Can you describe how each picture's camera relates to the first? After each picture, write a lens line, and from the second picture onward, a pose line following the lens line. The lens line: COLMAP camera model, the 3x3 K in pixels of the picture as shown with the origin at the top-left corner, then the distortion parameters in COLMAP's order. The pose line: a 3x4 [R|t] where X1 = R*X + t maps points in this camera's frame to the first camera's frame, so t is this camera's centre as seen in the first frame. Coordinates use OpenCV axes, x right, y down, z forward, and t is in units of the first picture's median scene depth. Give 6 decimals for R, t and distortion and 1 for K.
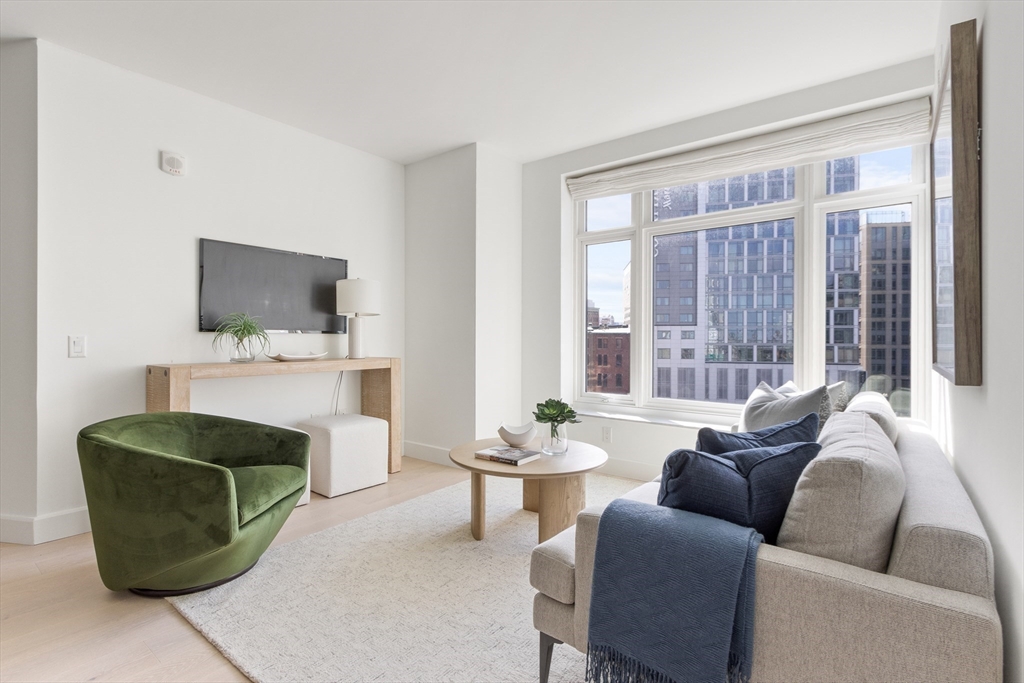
lens RADIAL K [[495.1, 0, 512.0], [0, 495.1, 341.5], [0, 0, 1]] dist [0.001269, -0.000249]
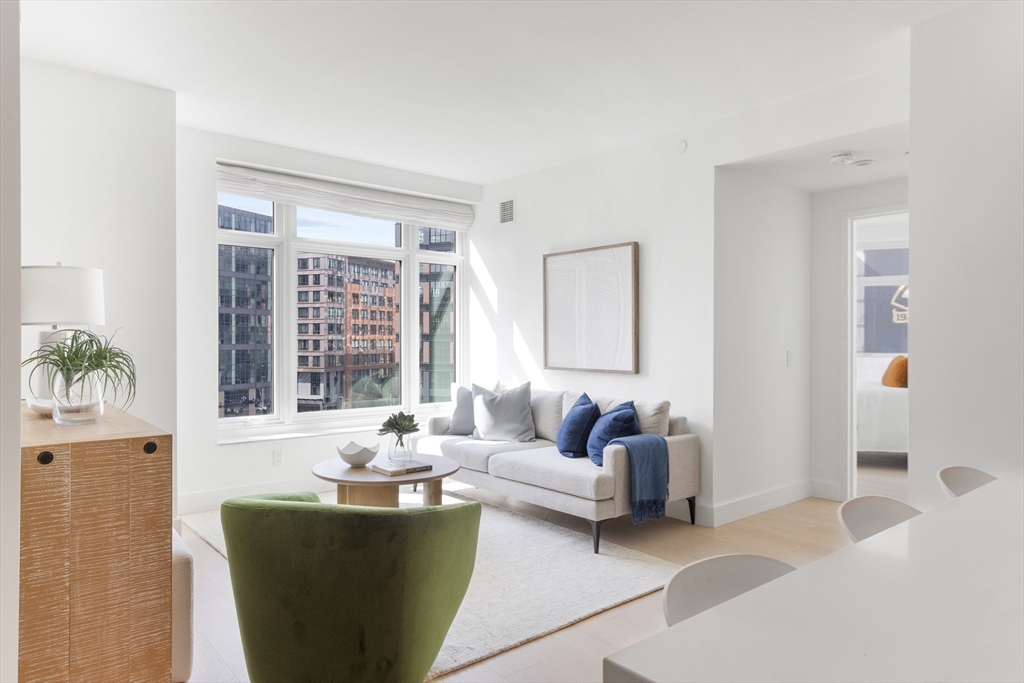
lens RADIAL K [[641.1, 0, 512.0], [0, 641.1, 341.5], [0, 0, 1]] dist [0.001797, -0.000305]
pose [[0.193583, -0.005617, 0.981068, -1.136875], [0.001624, 0.999984, 0.005405, -0.047758], [-0.981083, 0.000547, 0.193589, 0.412280]]
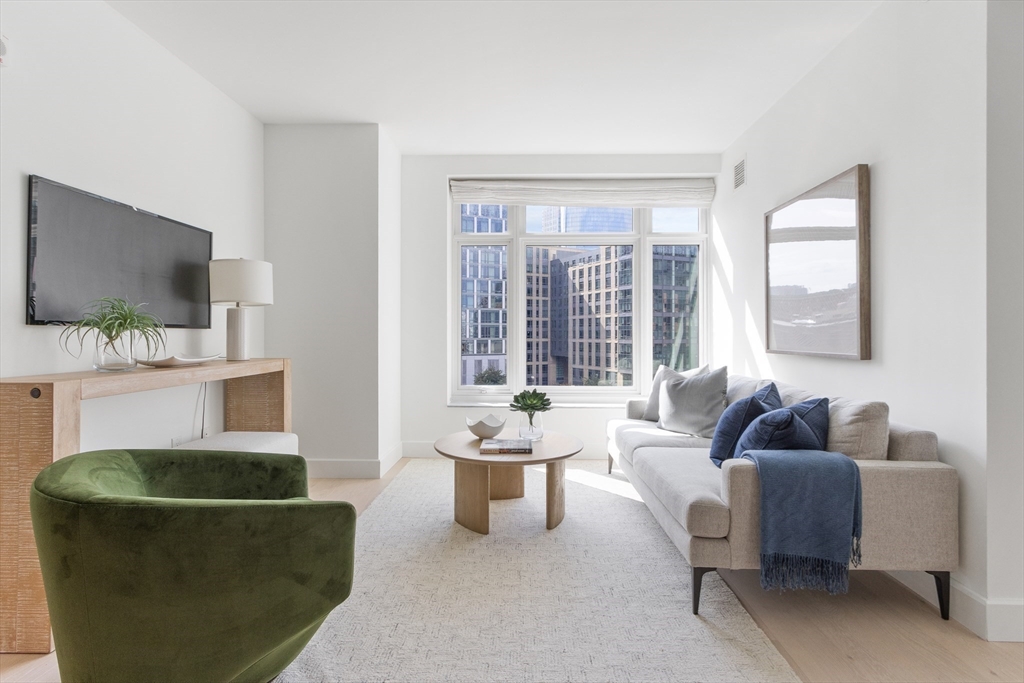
lens RADIAL K [[489.7, 0, 512.9], [0, 489.7, 335.5], [0, 0, 1]] dist [0.002894, -0.000298]
pose [[0.794099, -0.002475, 0.607784, -0.520150], [0.003892, 0.999992, -0.001013, -0.003030], [-0.607776, 0.003170, 0.794102, 0.140596]]
